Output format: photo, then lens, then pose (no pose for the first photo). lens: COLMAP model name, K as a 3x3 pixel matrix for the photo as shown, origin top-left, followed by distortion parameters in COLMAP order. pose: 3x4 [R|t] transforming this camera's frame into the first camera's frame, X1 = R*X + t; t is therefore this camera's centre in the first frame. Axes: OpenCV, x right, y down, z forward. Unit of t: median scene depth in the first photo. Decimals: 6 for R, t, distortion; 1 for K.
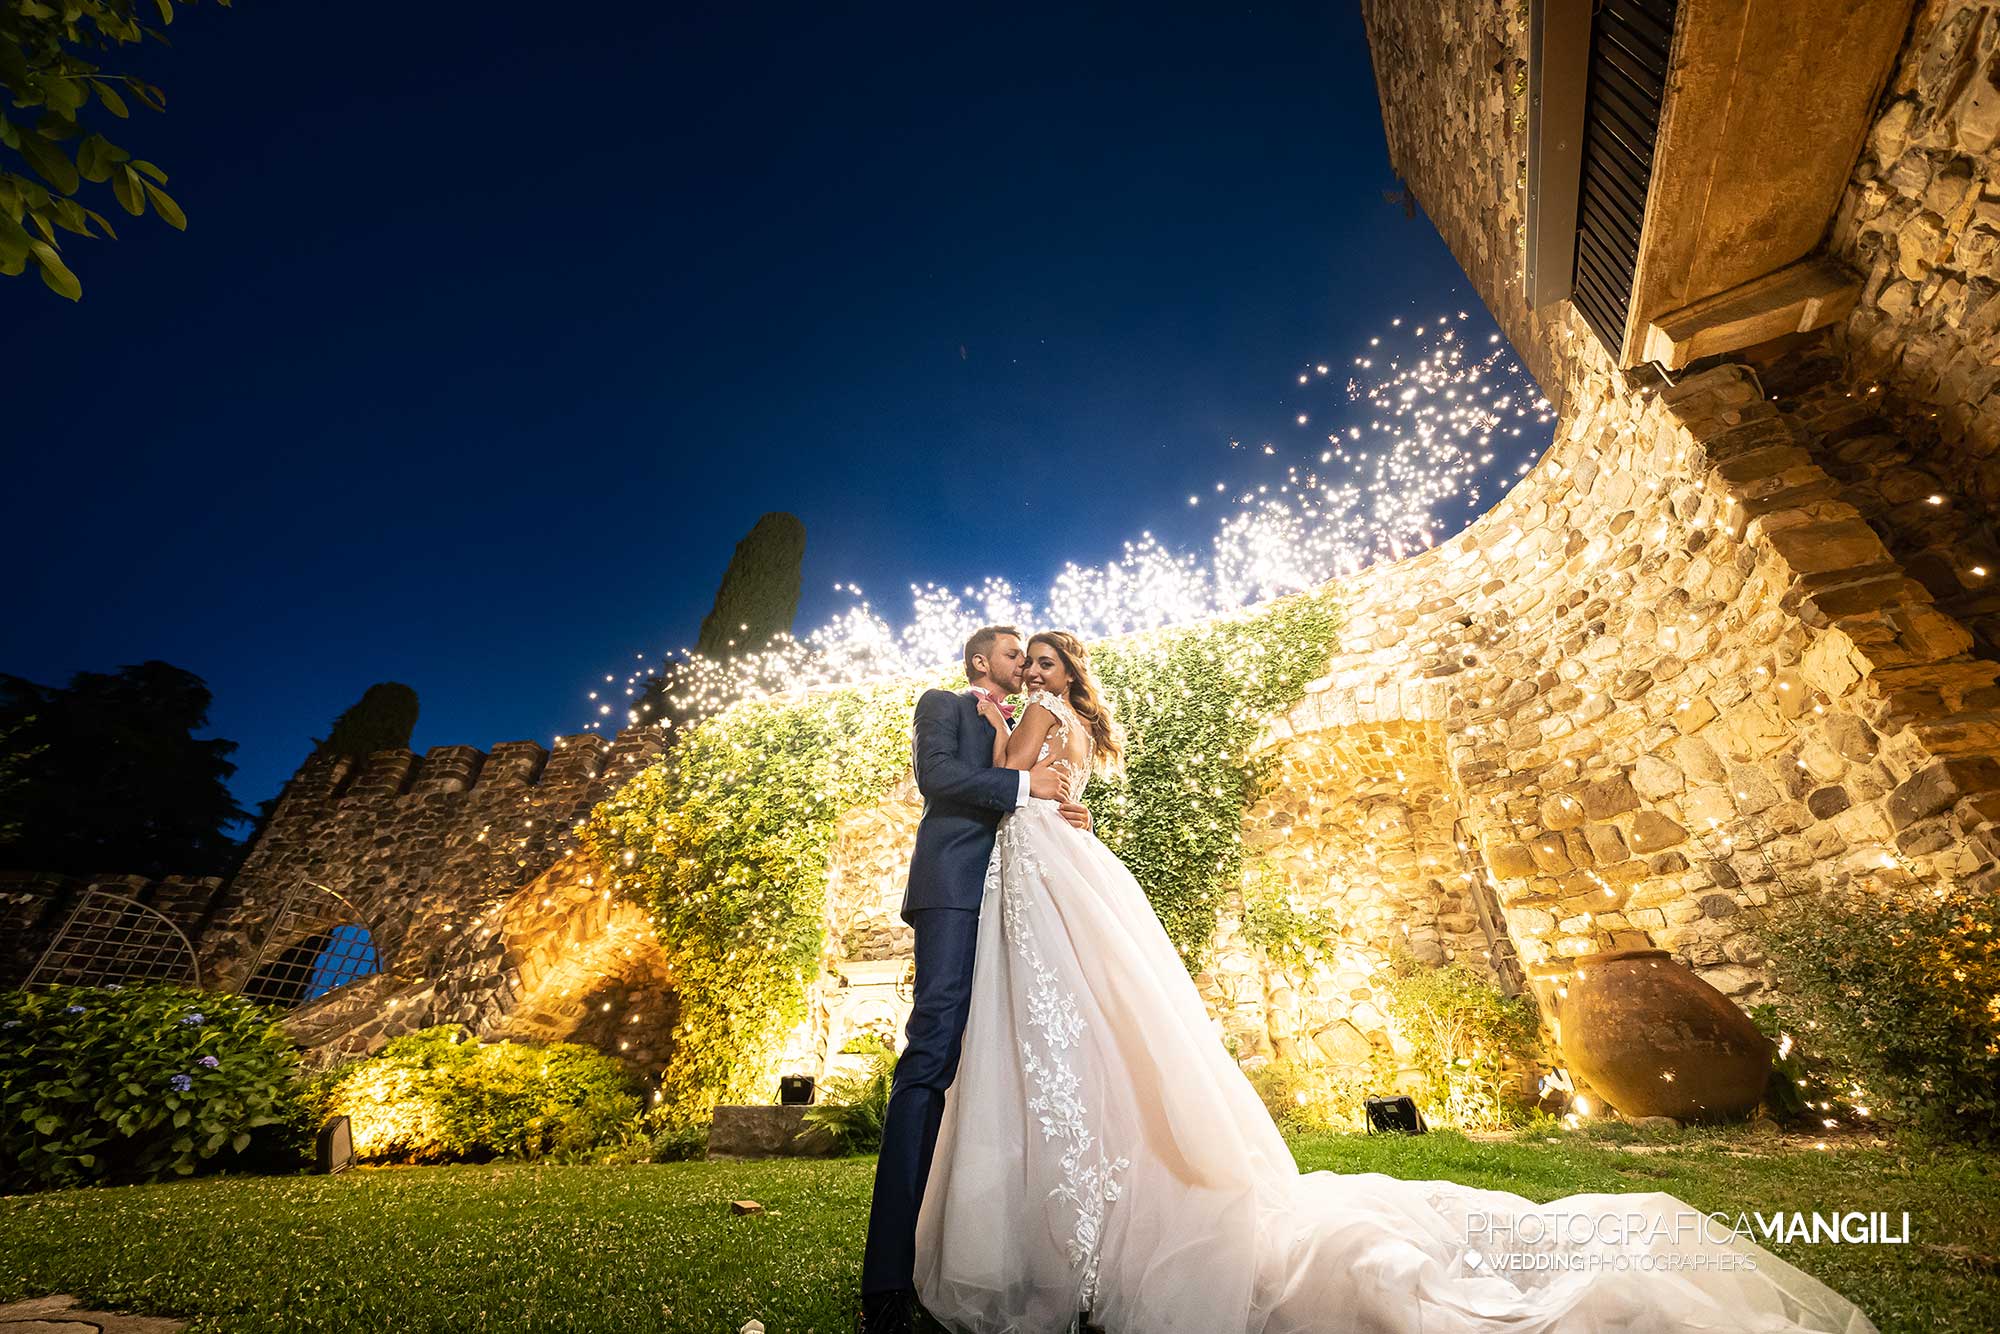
lens RADIAL K [[685.4, 0, 1008.2], [0, 685.4, 687.4], [0, 0, 1]] dist [-0.005315, 0.000106]
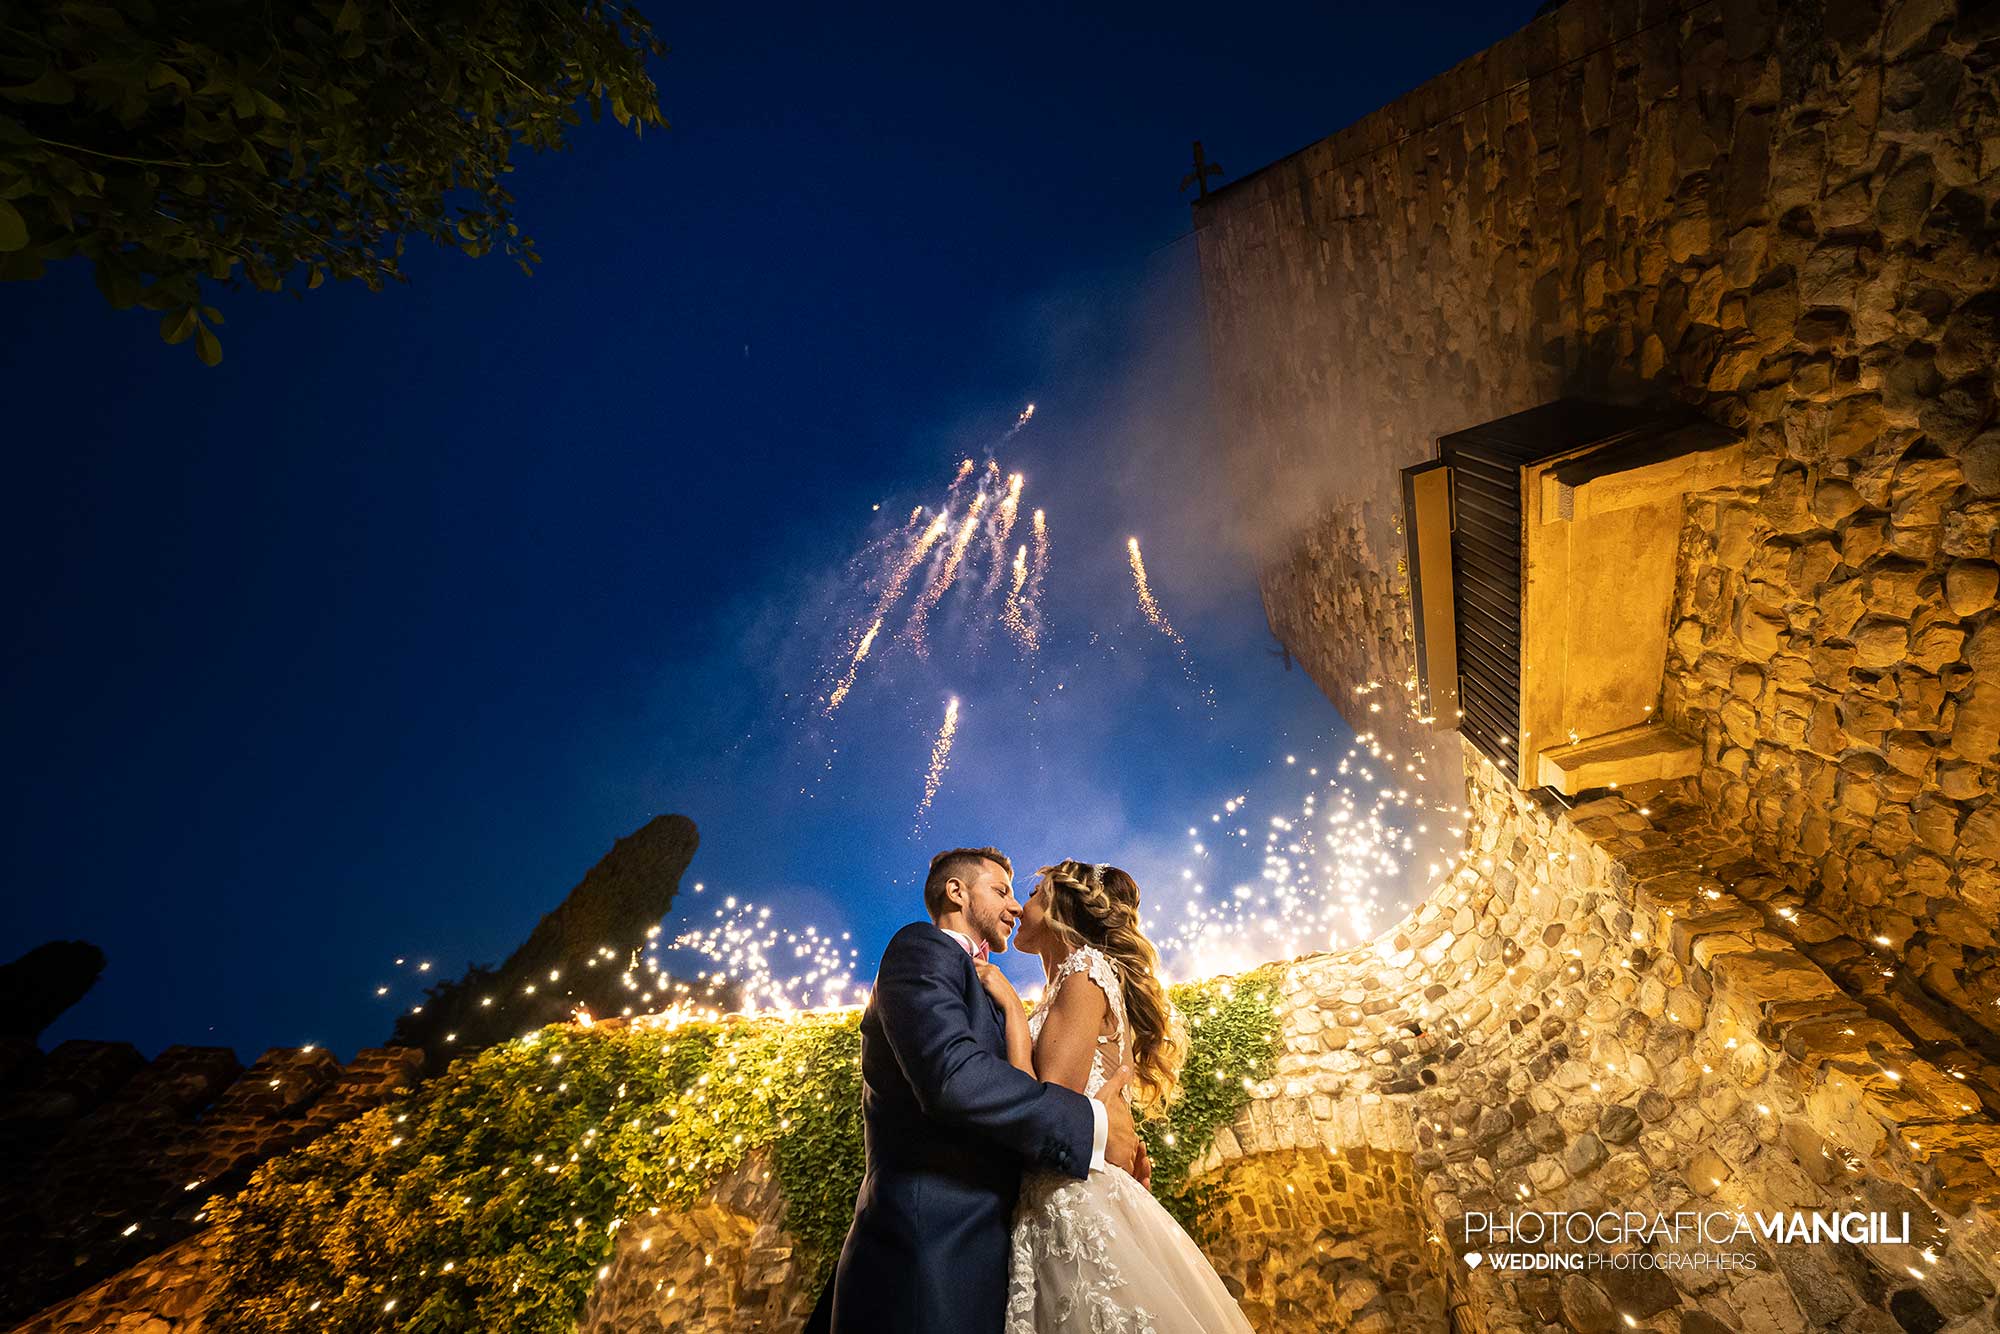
lens RADIAL K [[685.4, 0, 1008.2], [0, 685.4, 687.4], [0, 0, 1]] dist [-0.005315, 0.000106]
pose [[0.977701, 0.185082, 0.099229, -0.054253], [-0.111531, 0.857989, -0.501414, 0.038625], [-0.177940, 0.479166, 0.859498, 0.099333]]
